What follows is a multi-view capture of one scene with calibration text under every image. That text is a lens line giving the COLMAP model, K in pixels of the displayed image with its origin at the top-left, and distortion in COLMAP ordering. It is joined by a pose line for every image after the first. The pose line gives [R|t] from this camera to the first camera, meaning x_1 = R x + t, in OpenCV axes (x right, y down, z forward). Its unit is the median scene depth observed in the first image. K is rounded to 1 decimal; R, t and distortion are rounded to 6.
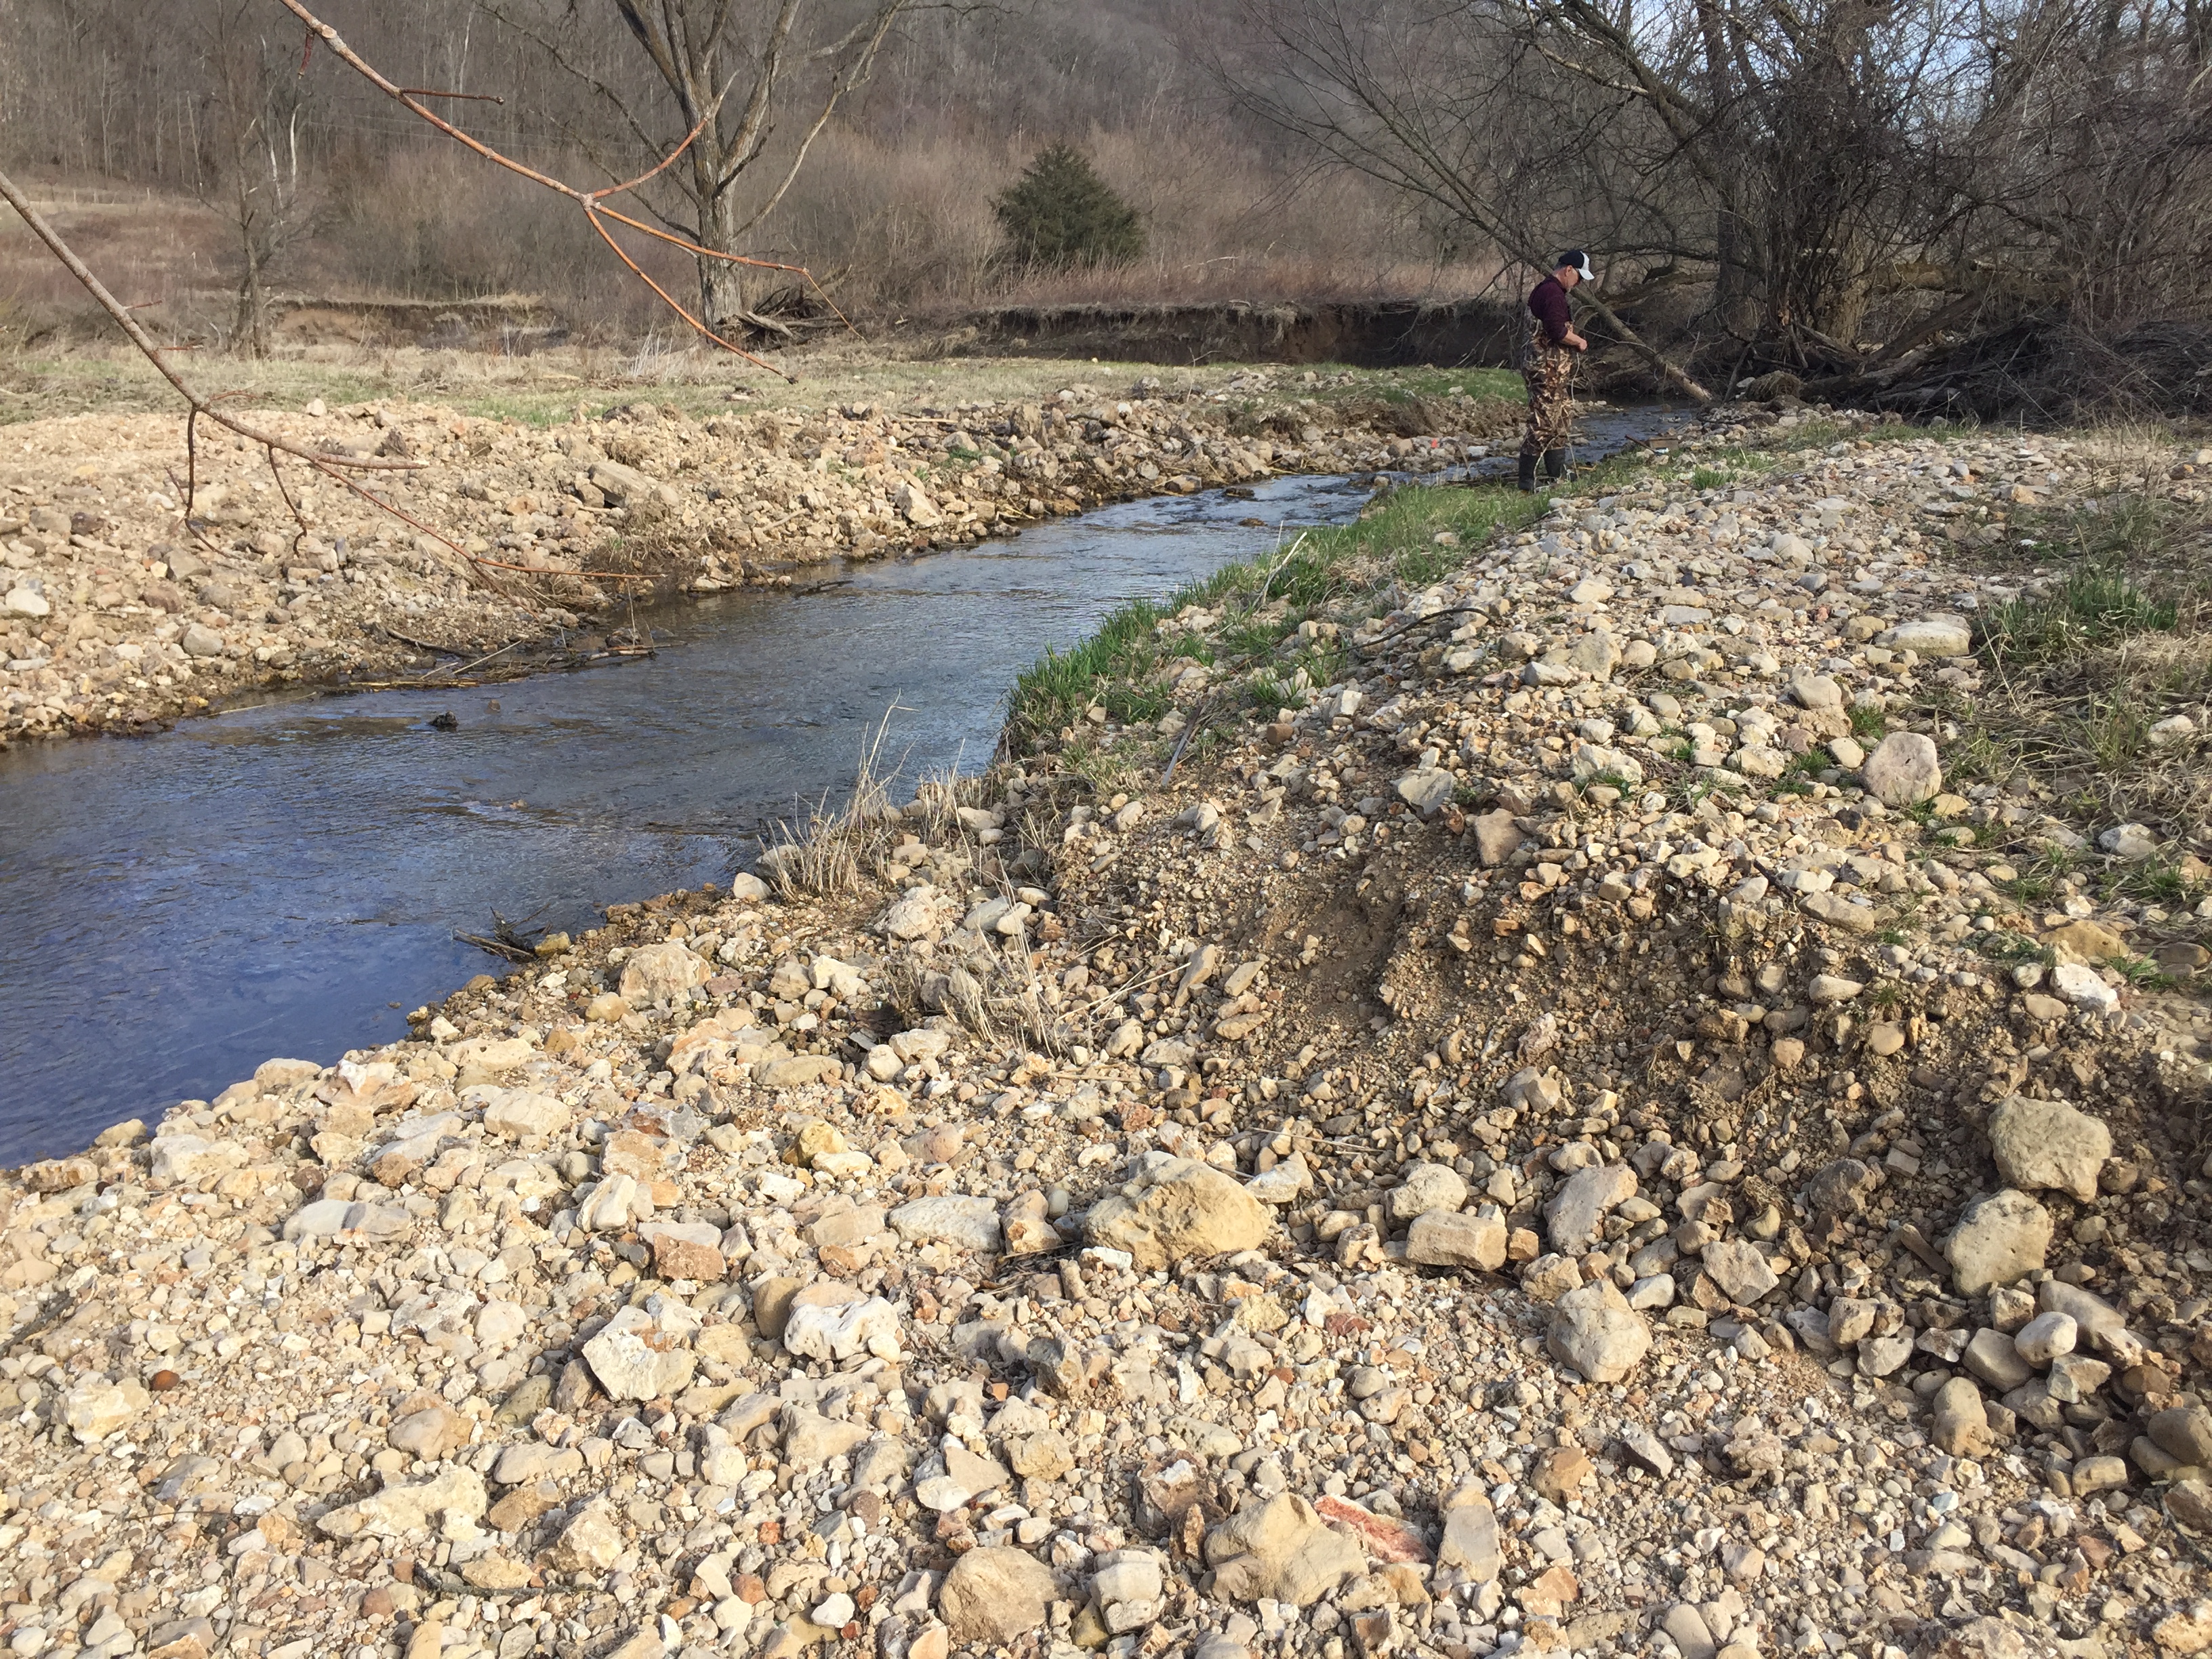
lens RADIAL K [[1883.6, 0, 1107.8], [0, 1883.6, 826.5], [0, 0, 1]] dist [0.045249, -0.064826]
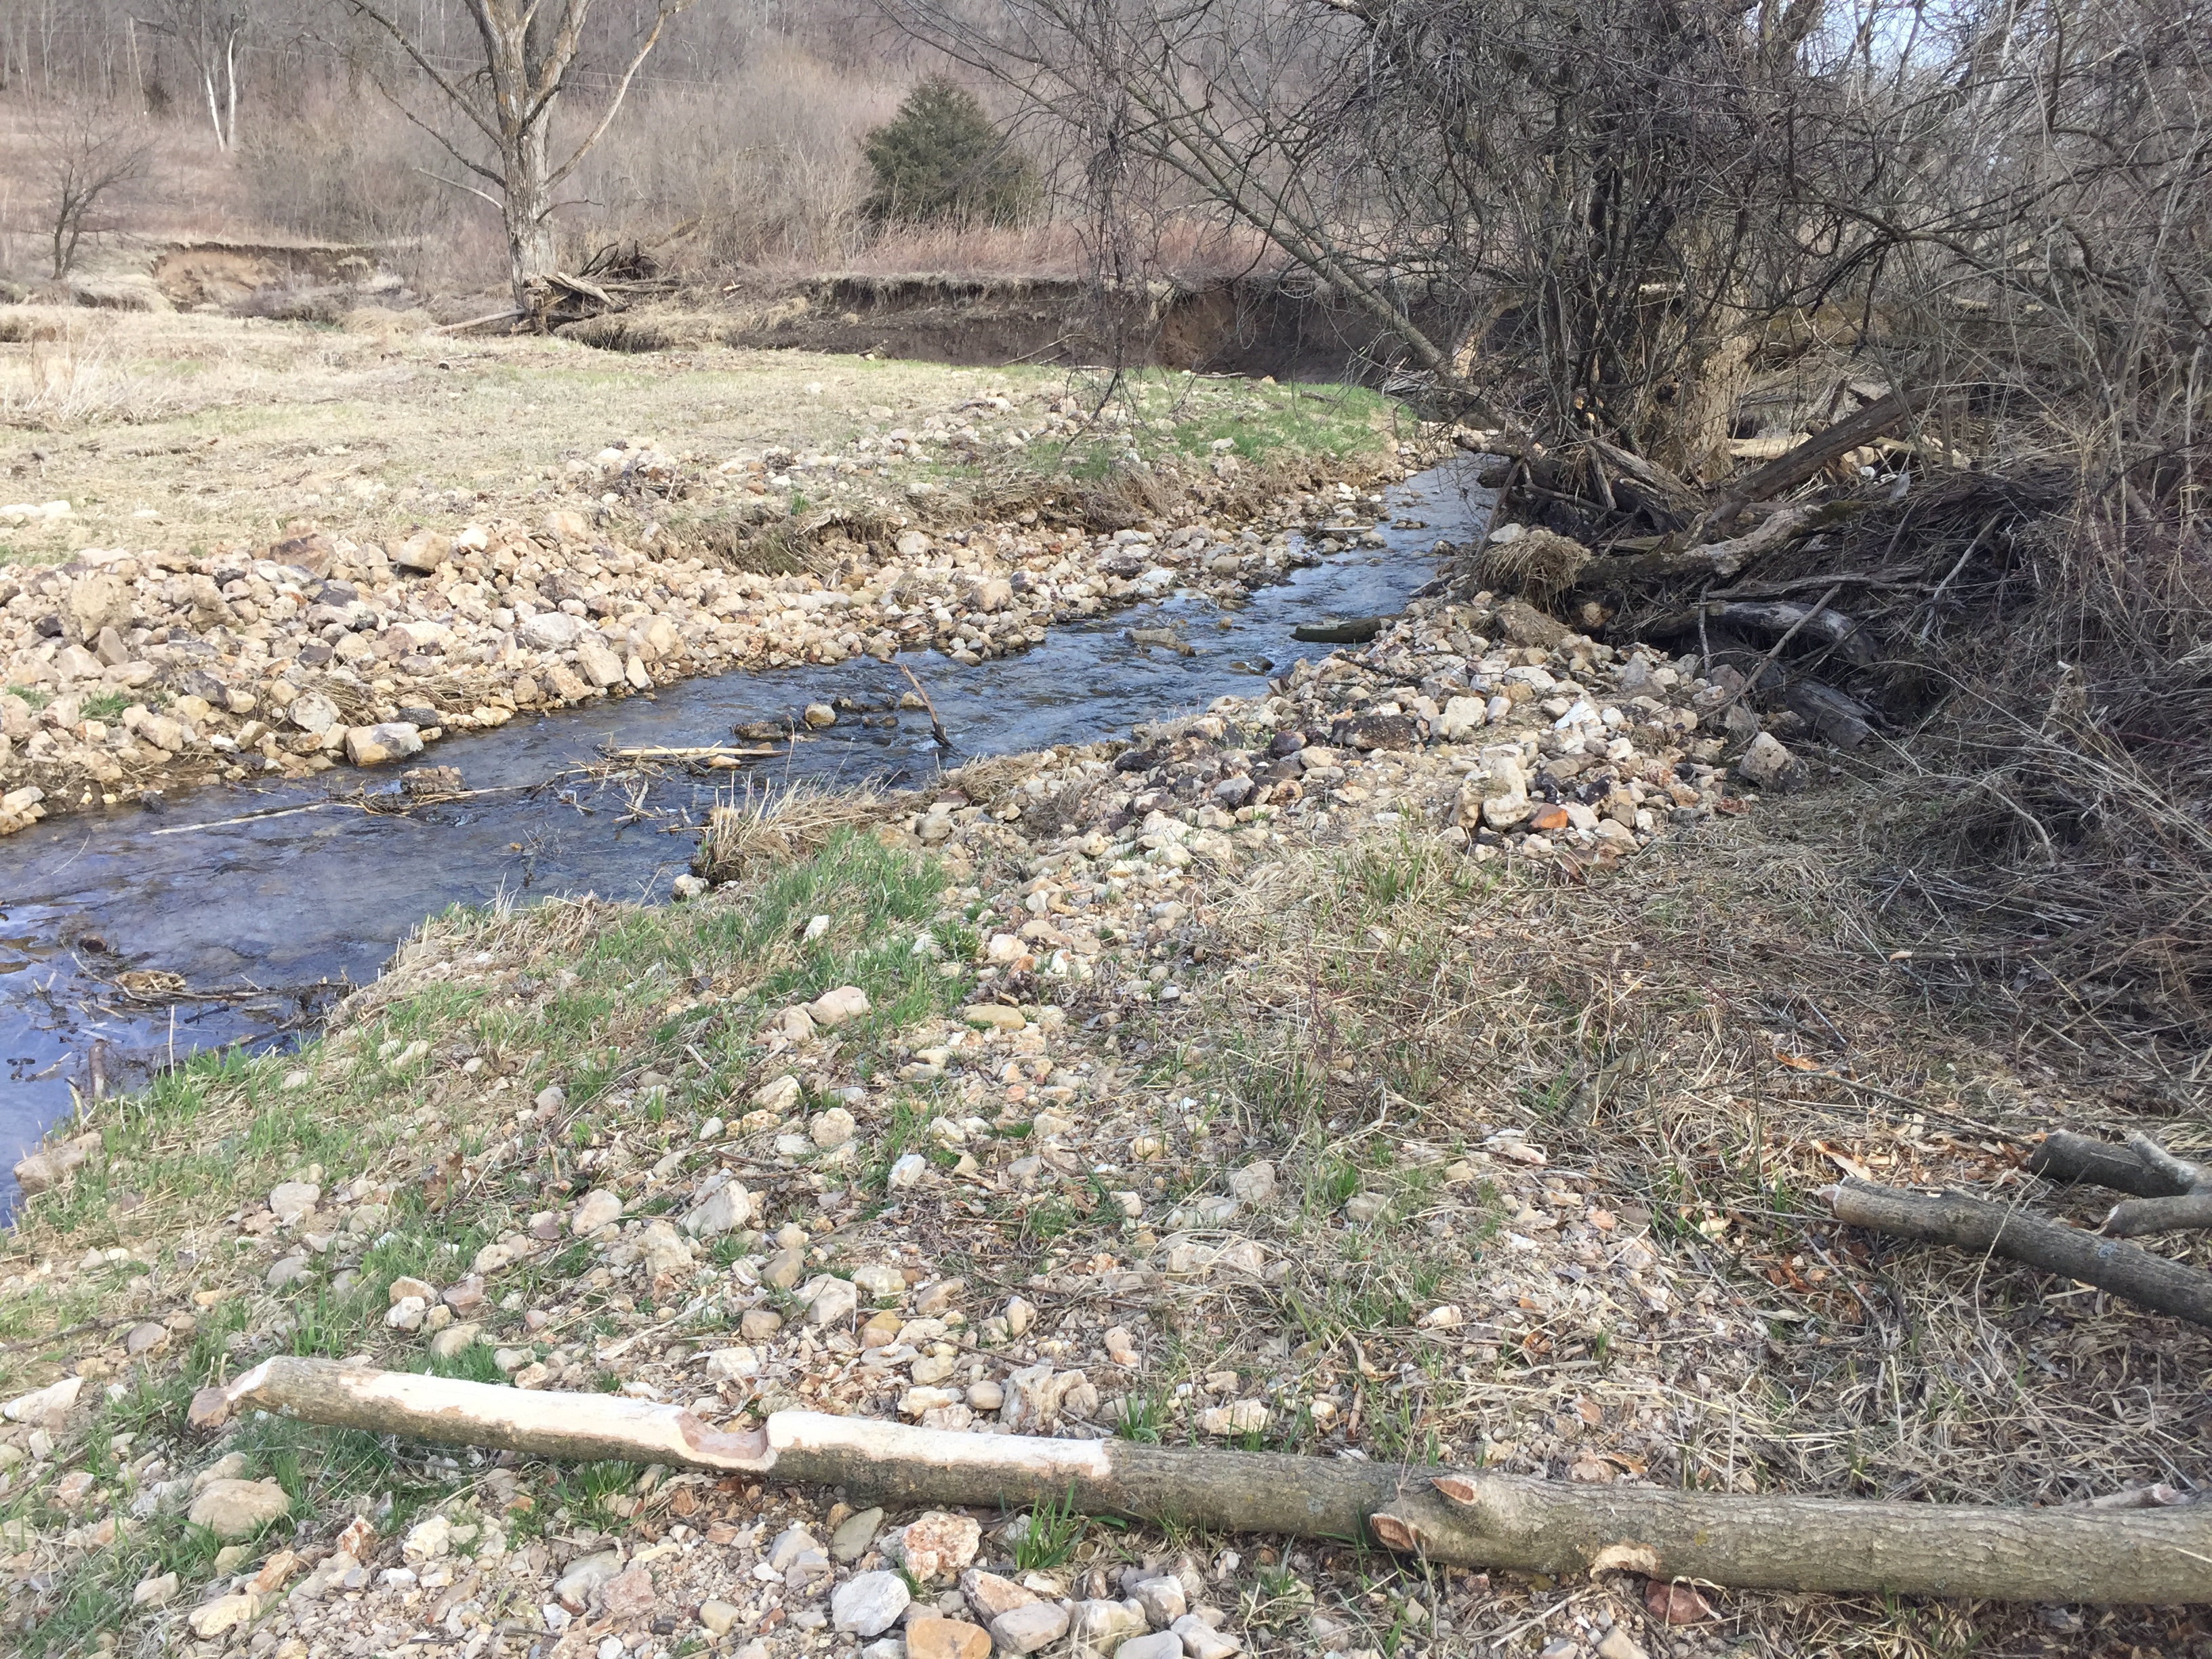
lens RADIAL K [[1883.6, 0, 1104.4], [0, 1883.6, 832.7], [0, 0, 1]] dist [0.045249, -0.064826]
pose [[0.999692, 0.016794, -0.018275, 0.075088], [-0.016173, 0.999304, 0.033629, -0.053185], [0.018827, -0.033323, 0.999267, 0.144681]]
